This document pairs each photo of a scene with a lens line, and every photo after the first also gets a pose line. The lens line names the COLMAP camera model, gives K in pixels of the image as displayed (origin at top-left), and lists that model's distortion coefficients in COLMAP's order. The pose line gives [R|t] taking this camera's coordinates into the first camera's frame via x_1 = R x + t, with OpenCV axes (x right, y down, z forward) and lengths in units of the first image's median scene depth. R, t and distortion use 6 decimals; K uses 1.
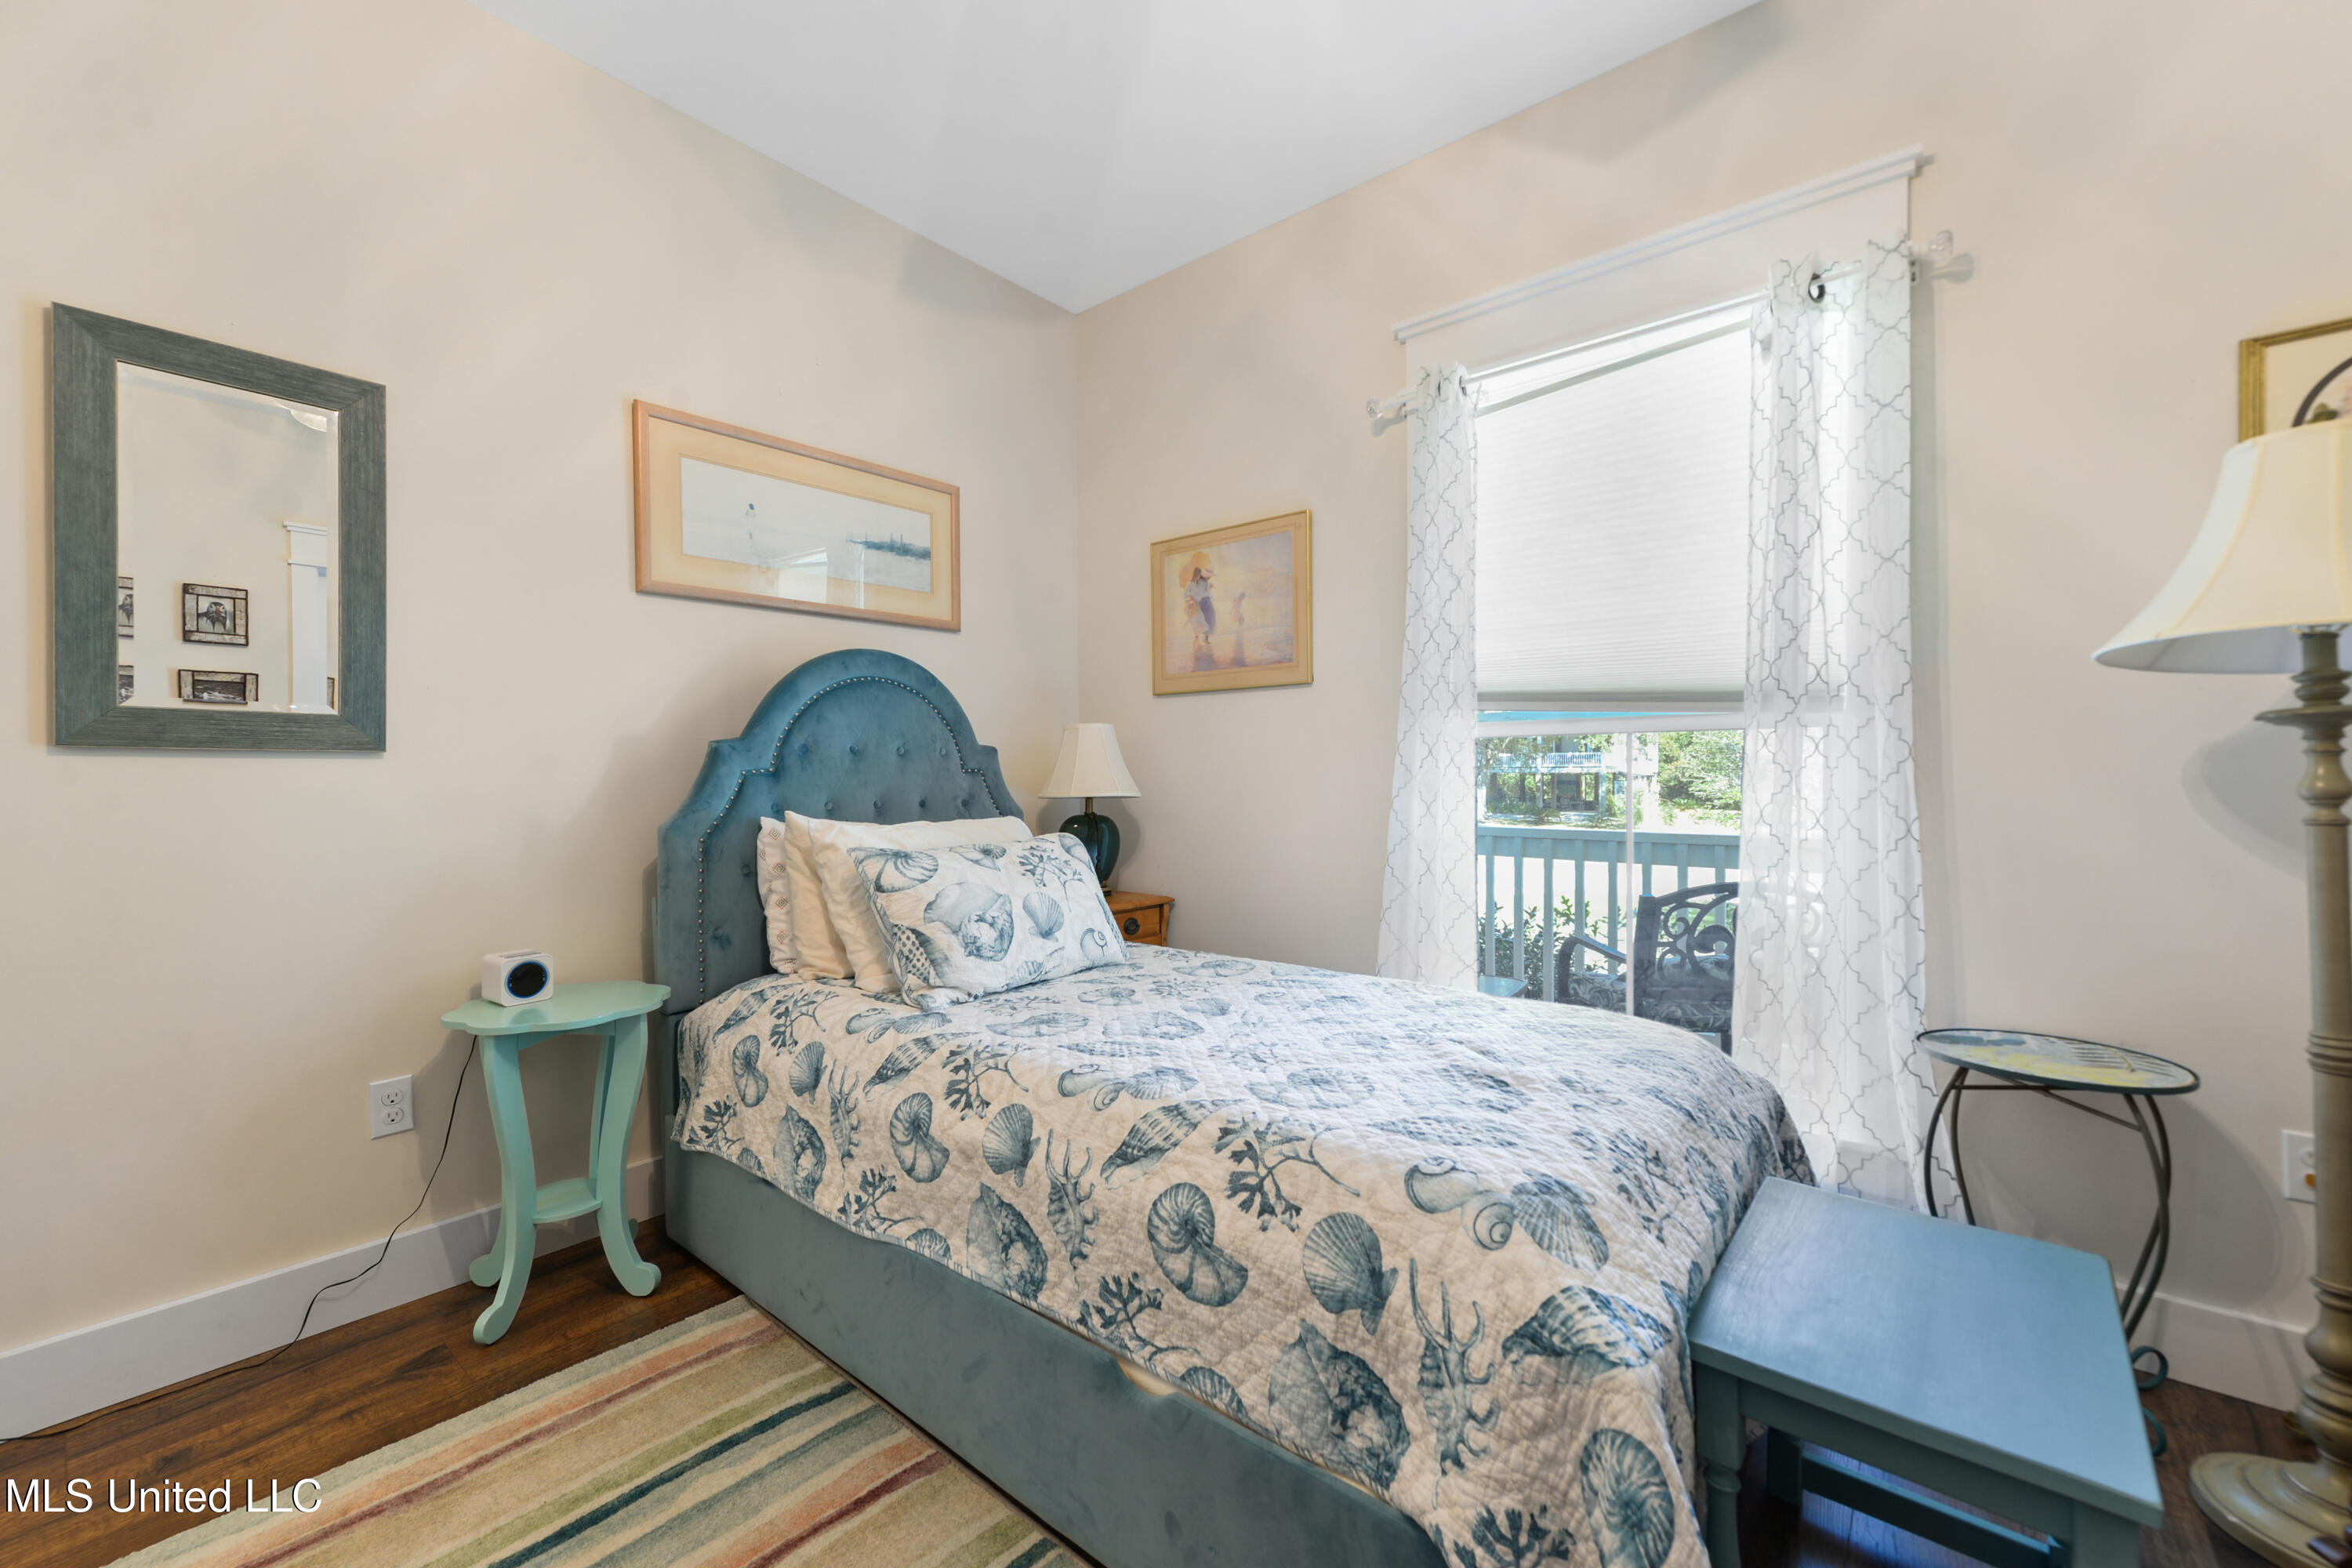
lens RADIAL K [[947.6, 0, 1161.9], [0, 947.6, 787.9], [0, 0, 1]] dist [0.000667, -0.000910]
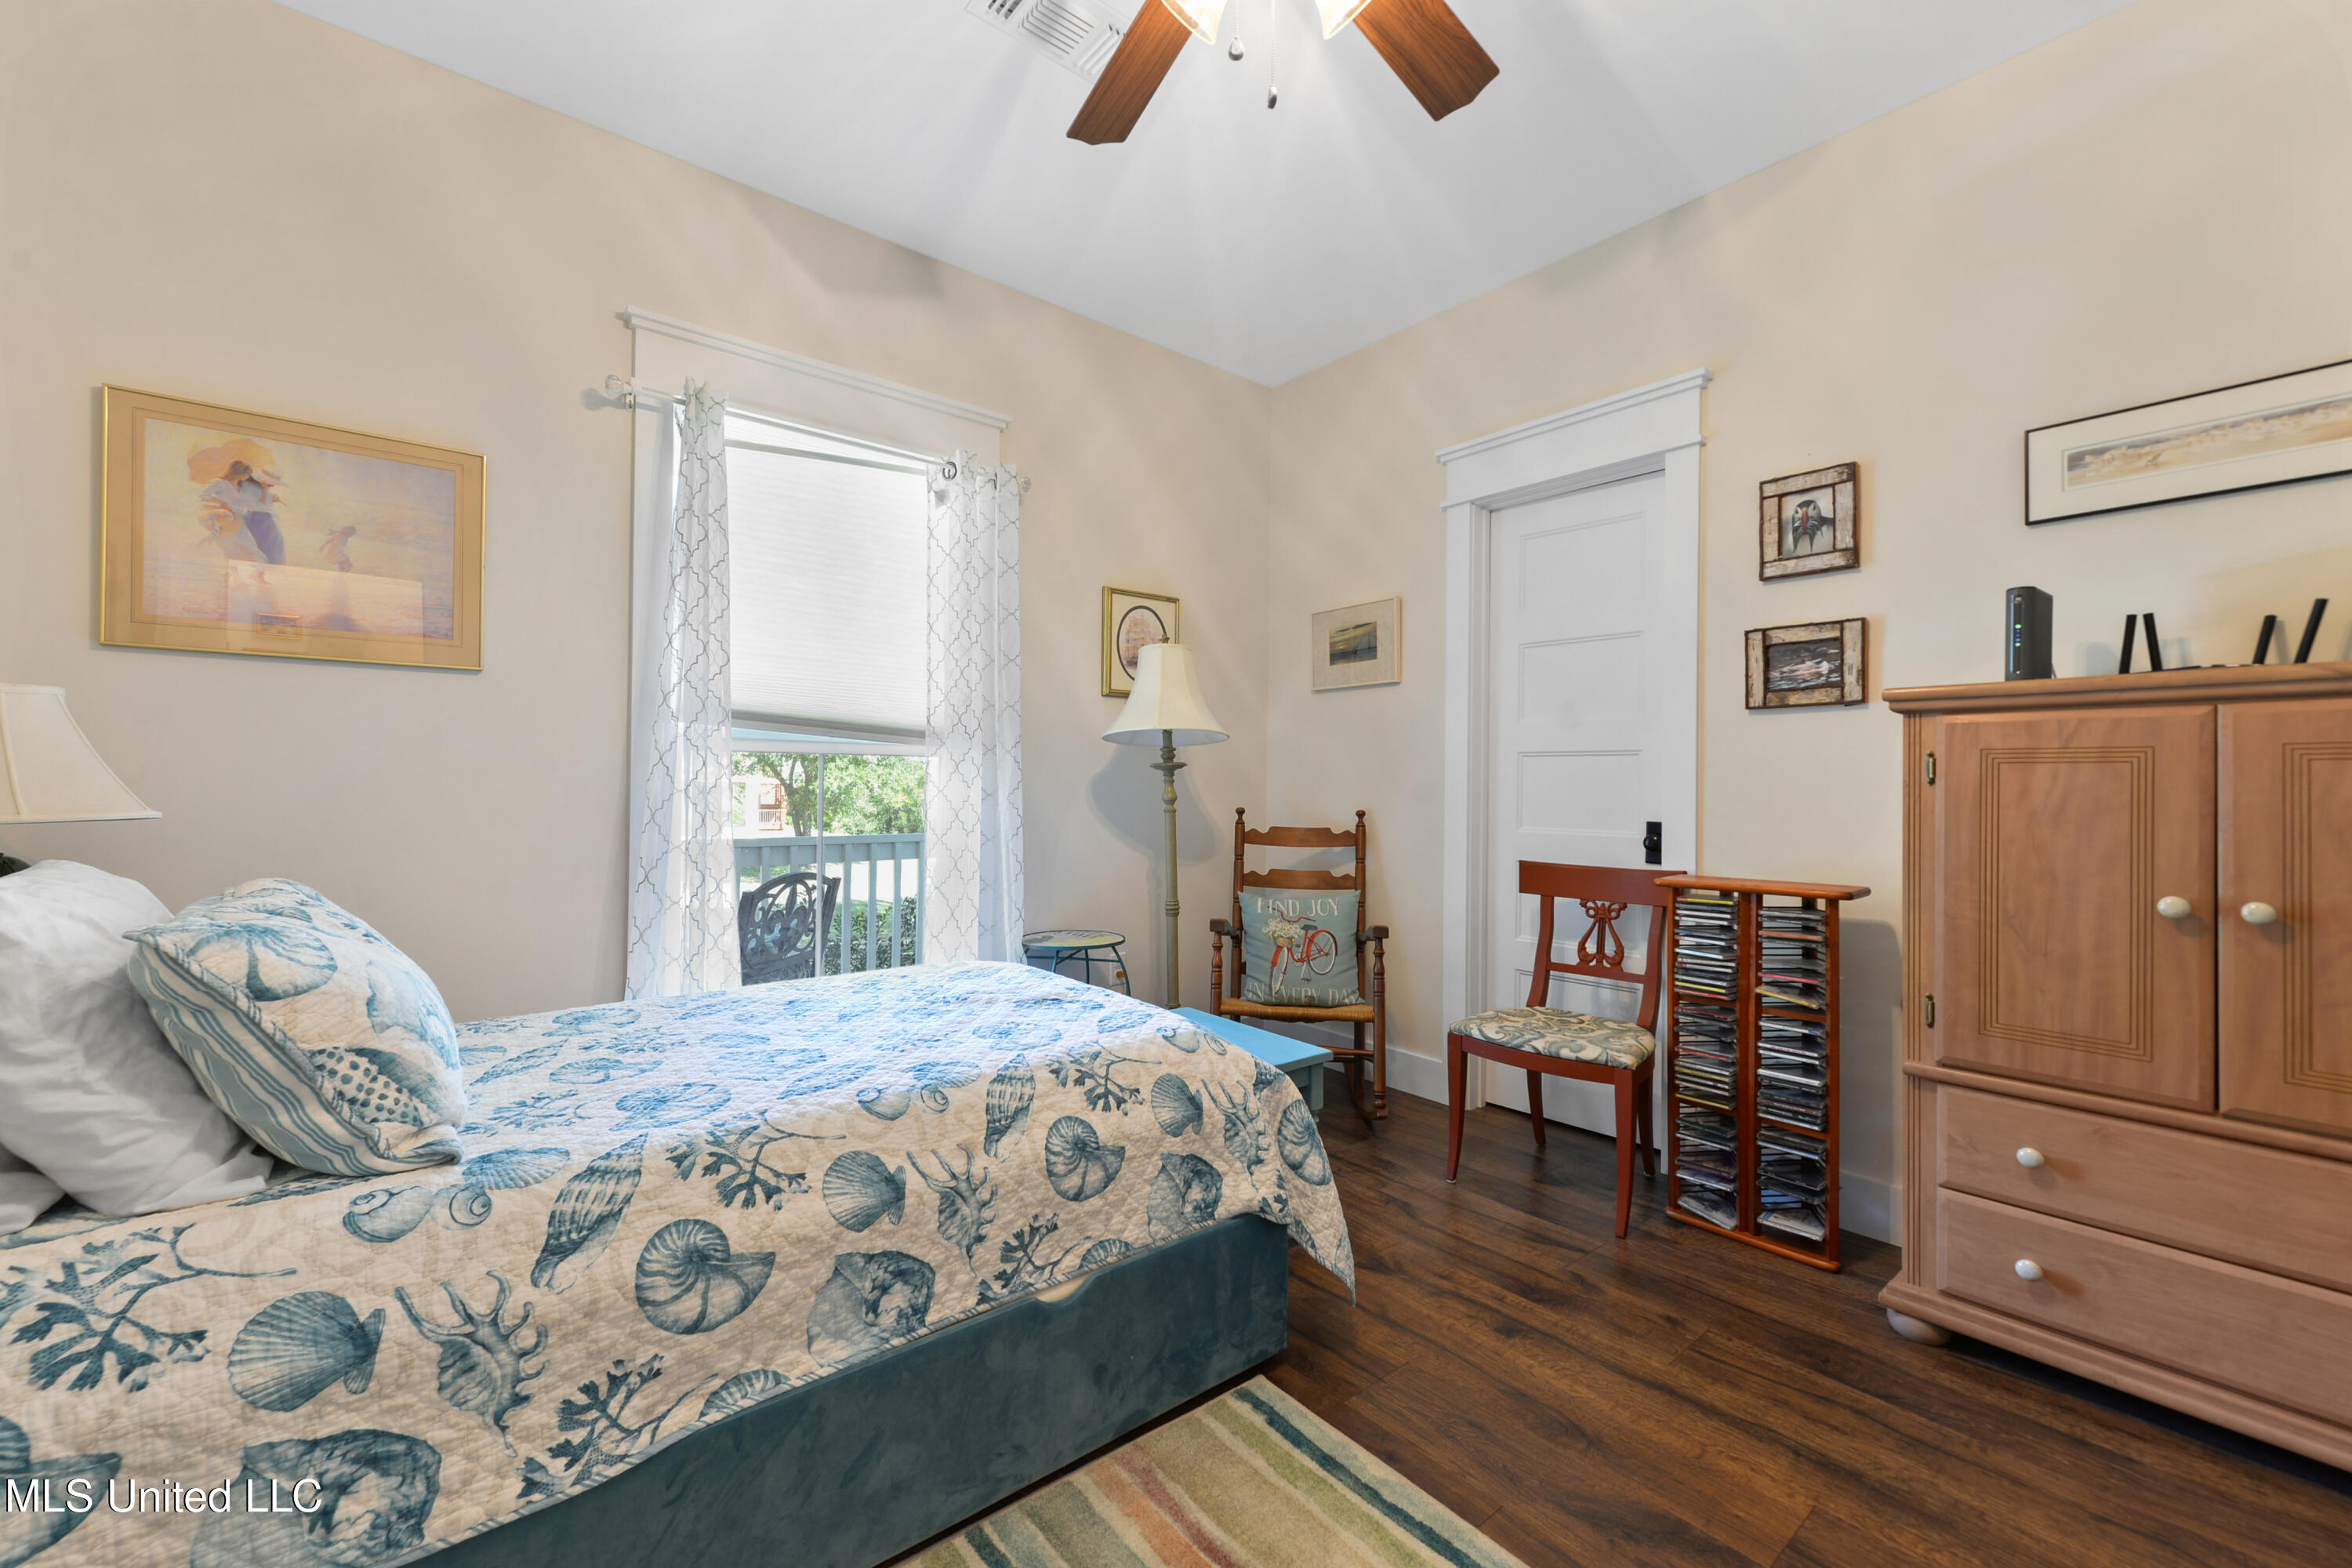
lens RADIAL K [[947.6, 0, 1160.0], [0, 947.6, 782.2], [0, 0, 1]] dist [0.000667, -0.000910]
pose [[0.175027, 0.011105, 0.984501, -0.984804], [0.004050, 0.999920, -0.011999, -0.007041], [-0.984555, 0.006087, 0.174968, 0.543437]]
